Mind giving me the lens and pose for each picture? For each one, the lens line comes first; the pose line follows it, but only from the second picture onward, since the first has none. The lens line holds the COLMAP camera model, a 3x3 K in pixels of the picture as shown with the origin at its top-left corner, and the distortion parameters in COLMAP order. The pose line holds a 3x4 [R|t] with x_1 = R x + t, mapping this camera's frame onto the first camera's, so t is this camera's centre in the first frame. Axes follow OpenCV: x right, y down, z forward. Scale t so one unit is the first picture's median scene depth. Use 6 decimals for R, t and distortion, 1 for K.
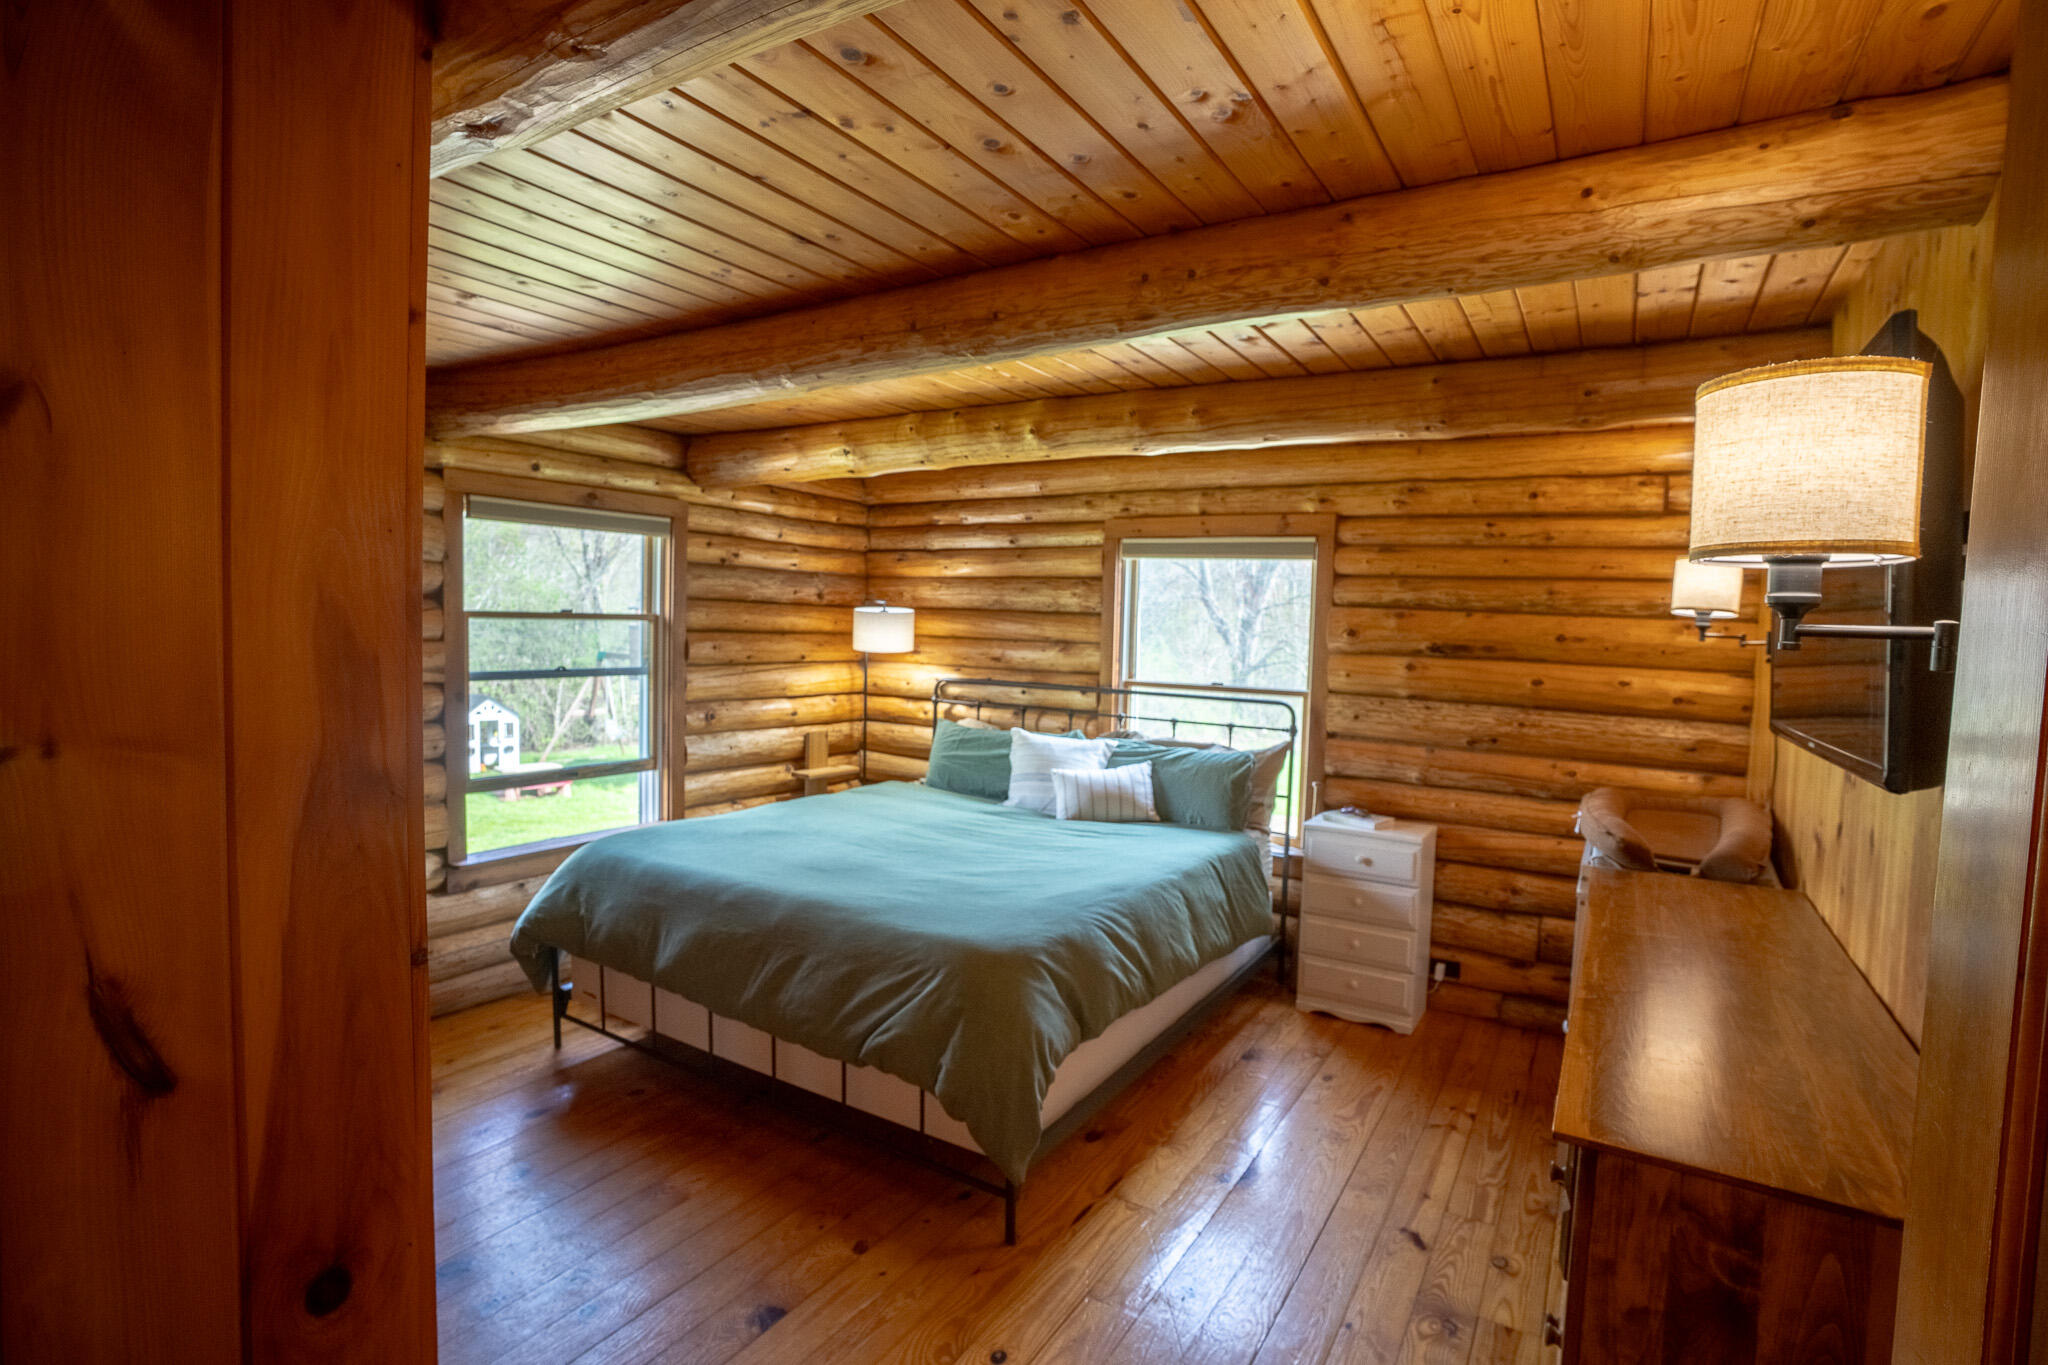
lens RADIAL K [[990.4, 0, 1012.6], [0, 990.4, 672.8], [0, 0, 1]] dist [-0.067338, 0.020336]
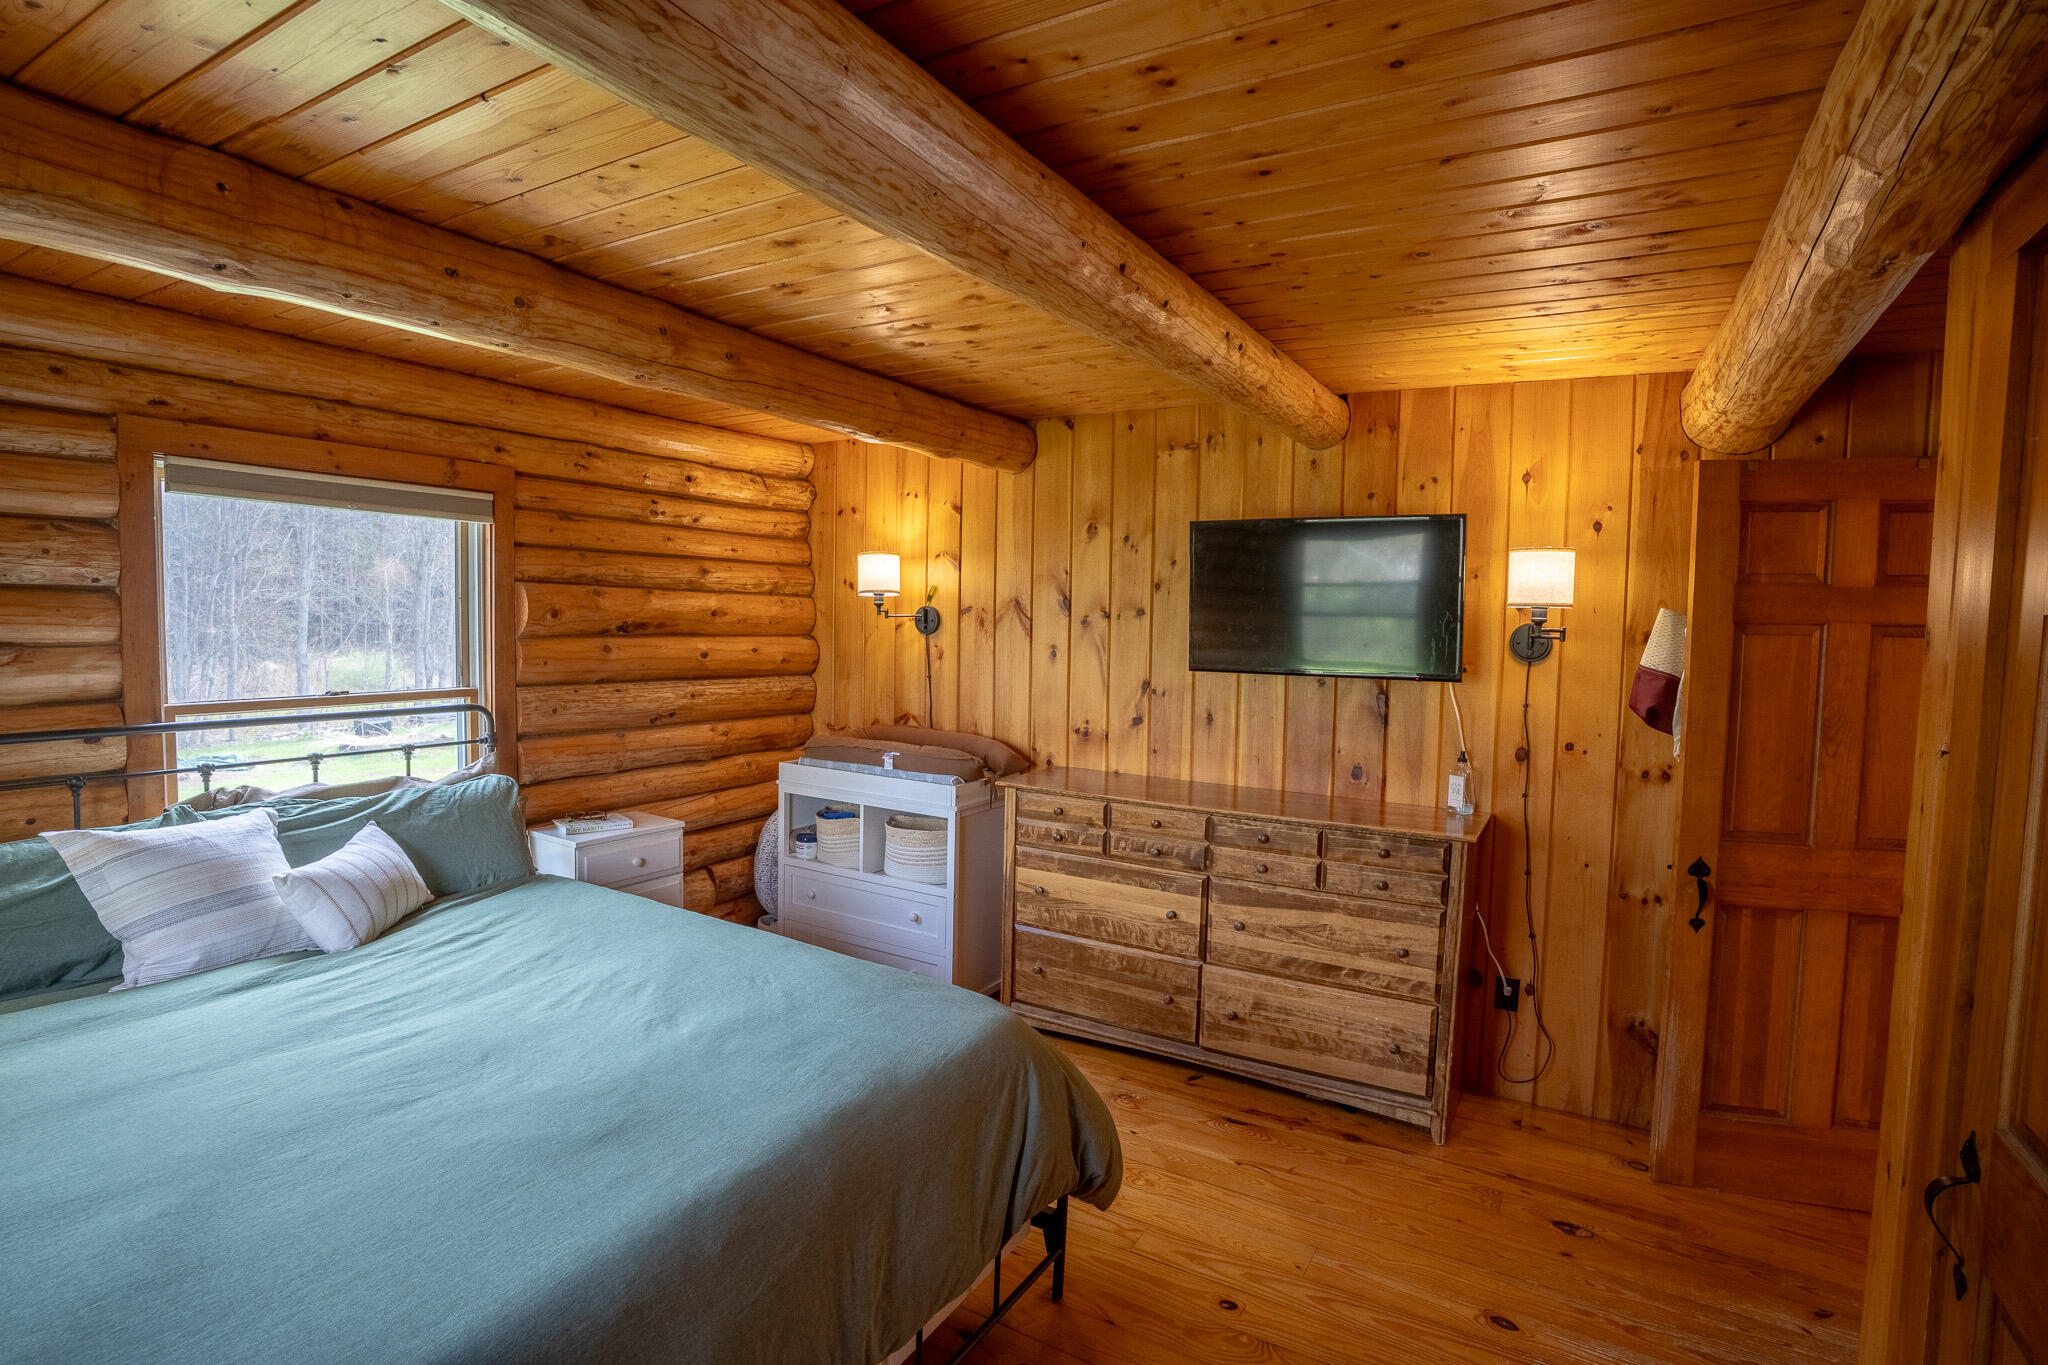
lens RADIAL K [[990.4, 0, 1030.8], [0, 990.4, 677.3], [0, 0, 1]] dist [-0.067338, 0.020336]
pose [[-0.020483, -0.096146, 0.995156, -0.520527], [0.030439, 0.994844, 0.096743, -0.055920], [-0.999327, 0.032273, -0.017451, 0.613428]]
